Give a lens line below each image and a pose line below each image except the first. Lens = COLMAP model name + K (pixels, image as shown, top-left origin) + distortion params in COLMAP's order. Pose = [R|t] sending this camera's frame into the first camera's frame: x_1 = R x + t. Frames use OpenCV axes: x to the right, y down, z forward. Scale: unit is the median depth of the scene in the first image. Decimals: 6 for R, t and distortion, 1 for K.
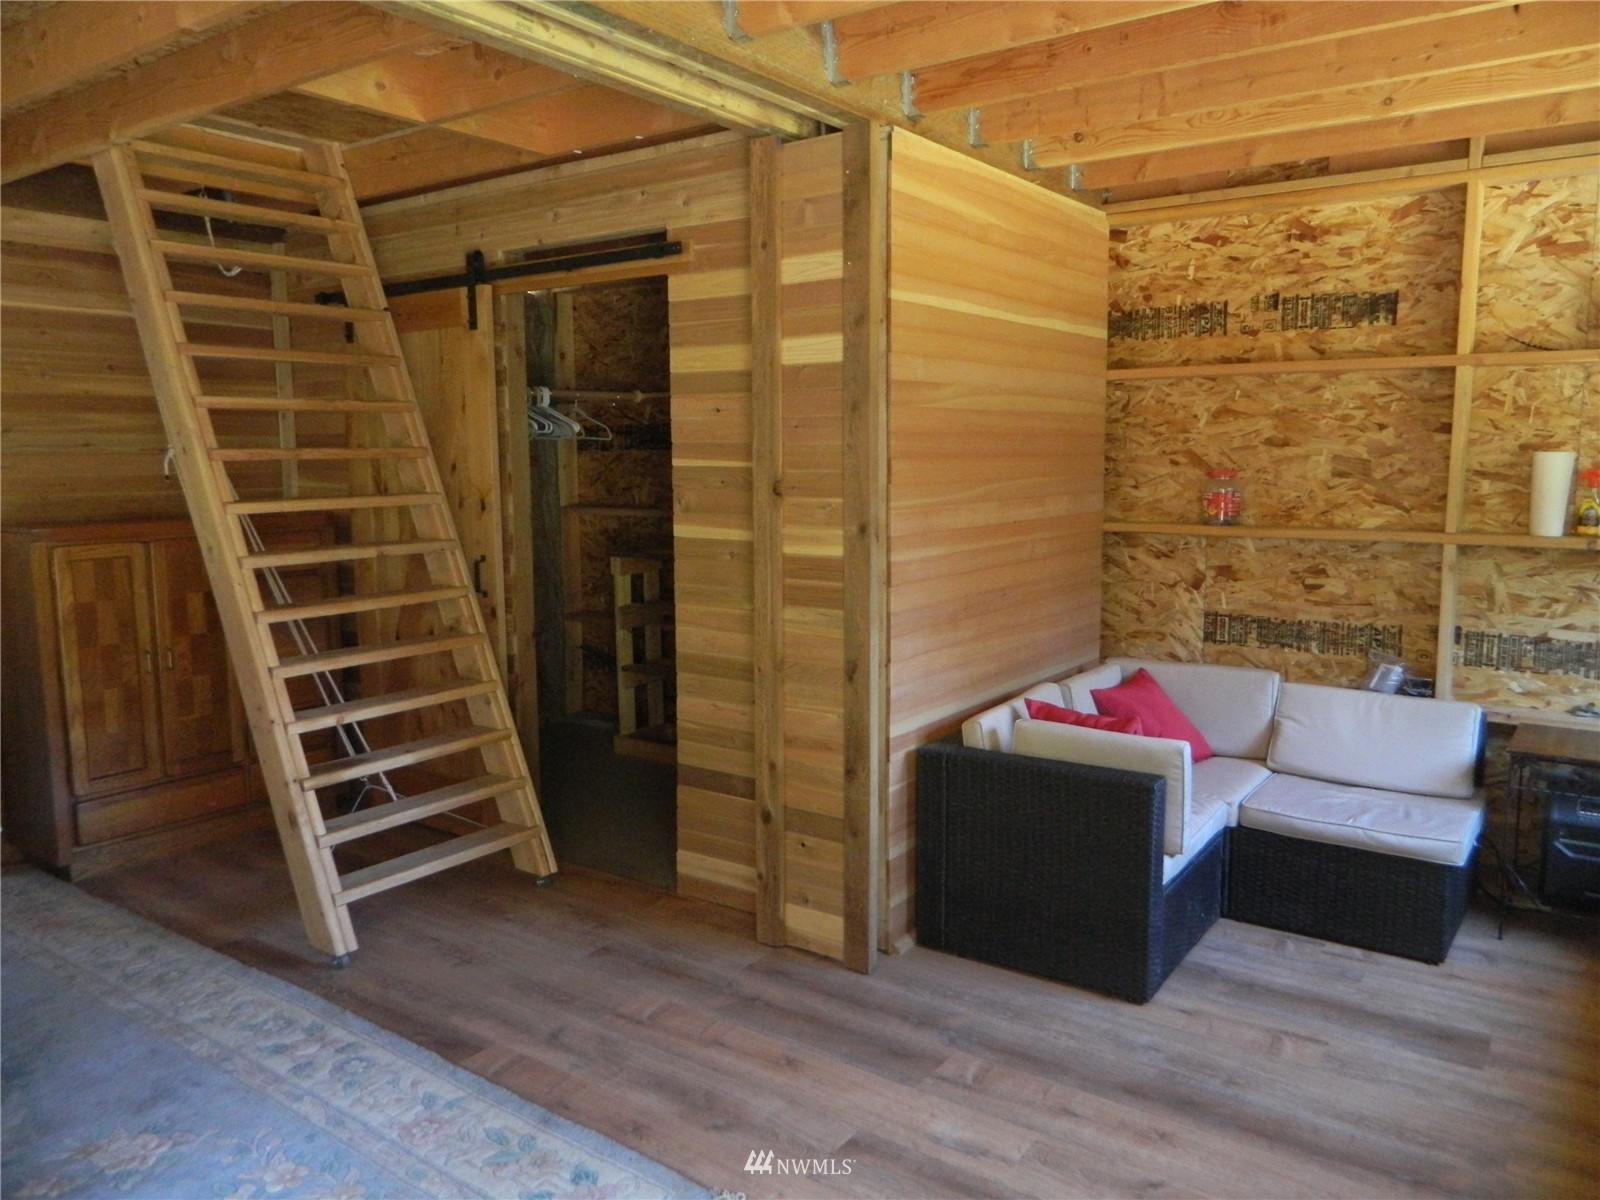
lens RADIAL K [[1167.1, 0, 809.0], [0, 1167.1, 601.1], [0, 0, 1]] dist [-0.006373, 0.003886]
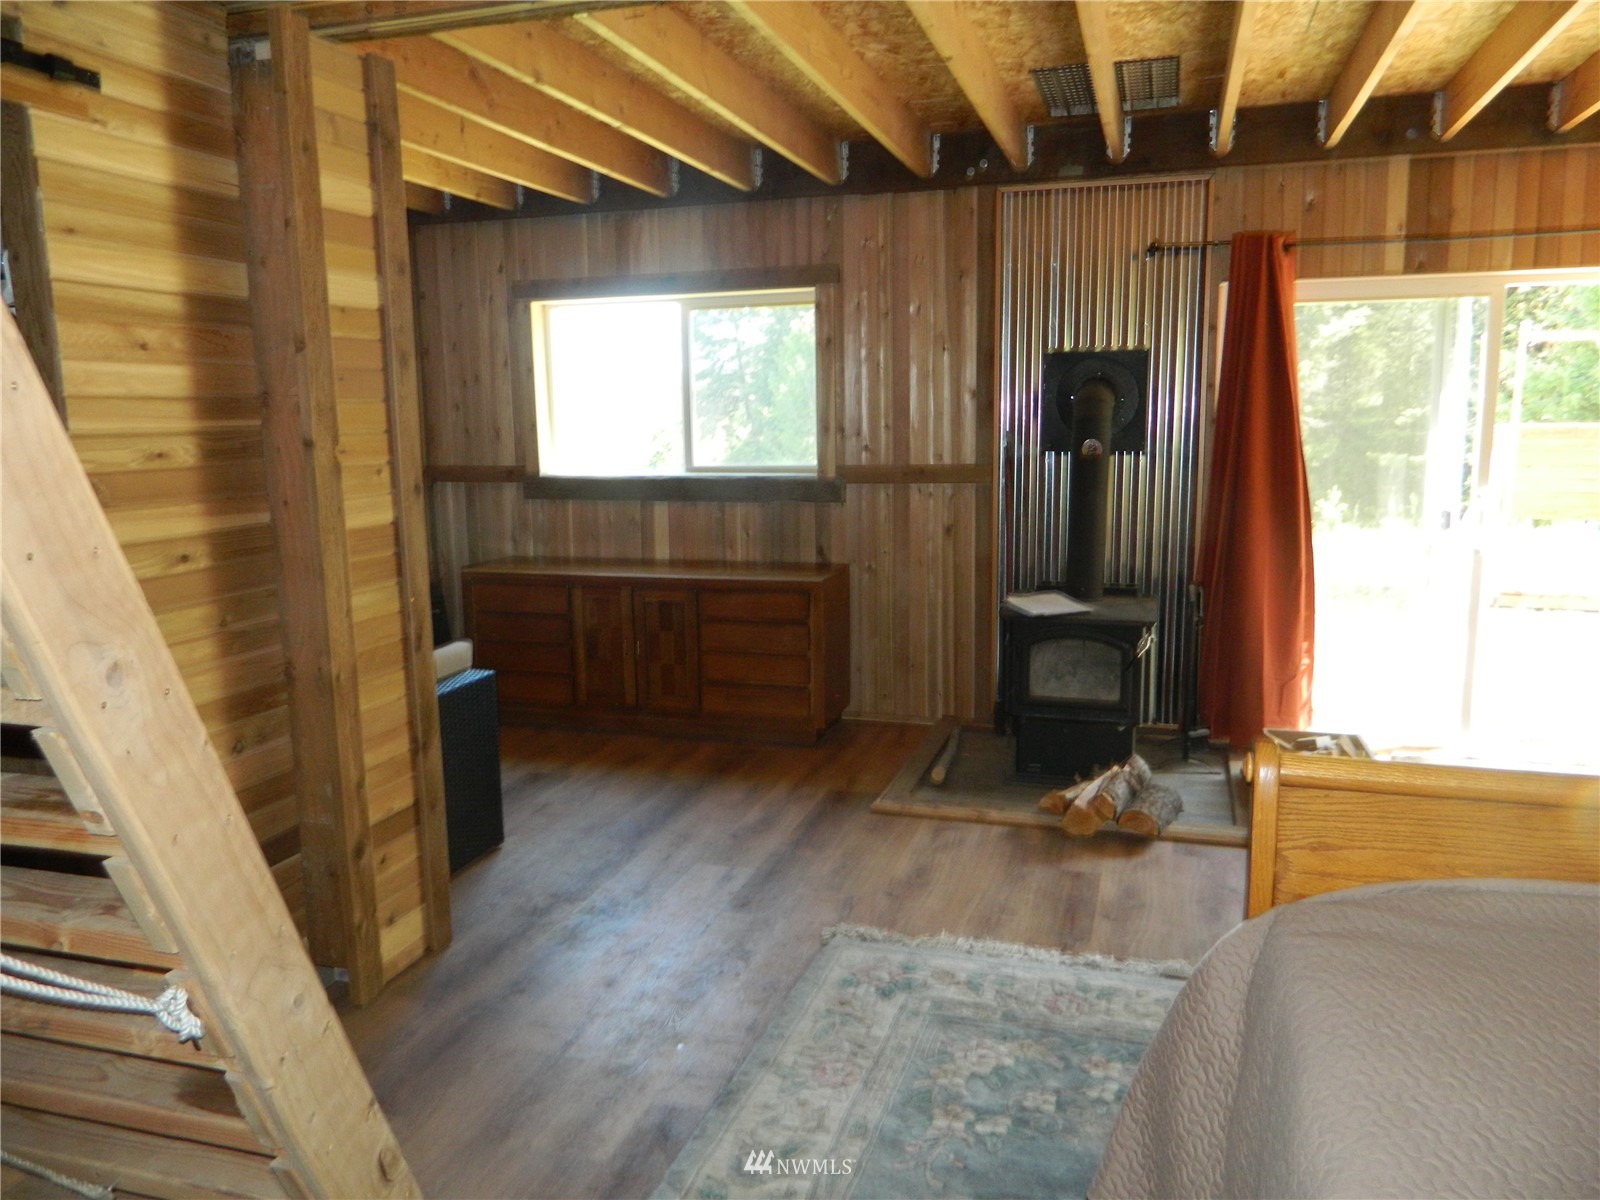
lens RADIAL K [[1167.1, 0, 807.8], [0, 1167.1, 599.8], [0, 0, 1]] dist [-0.006373, 0.003886]
pose [[-0.293692, -0.144461, 0.944921, -0.961382], [0.150379, 0.969223, 0.194916, -0.108391], [-0.943997, 0.199342, -0.262929, 0.959554]]
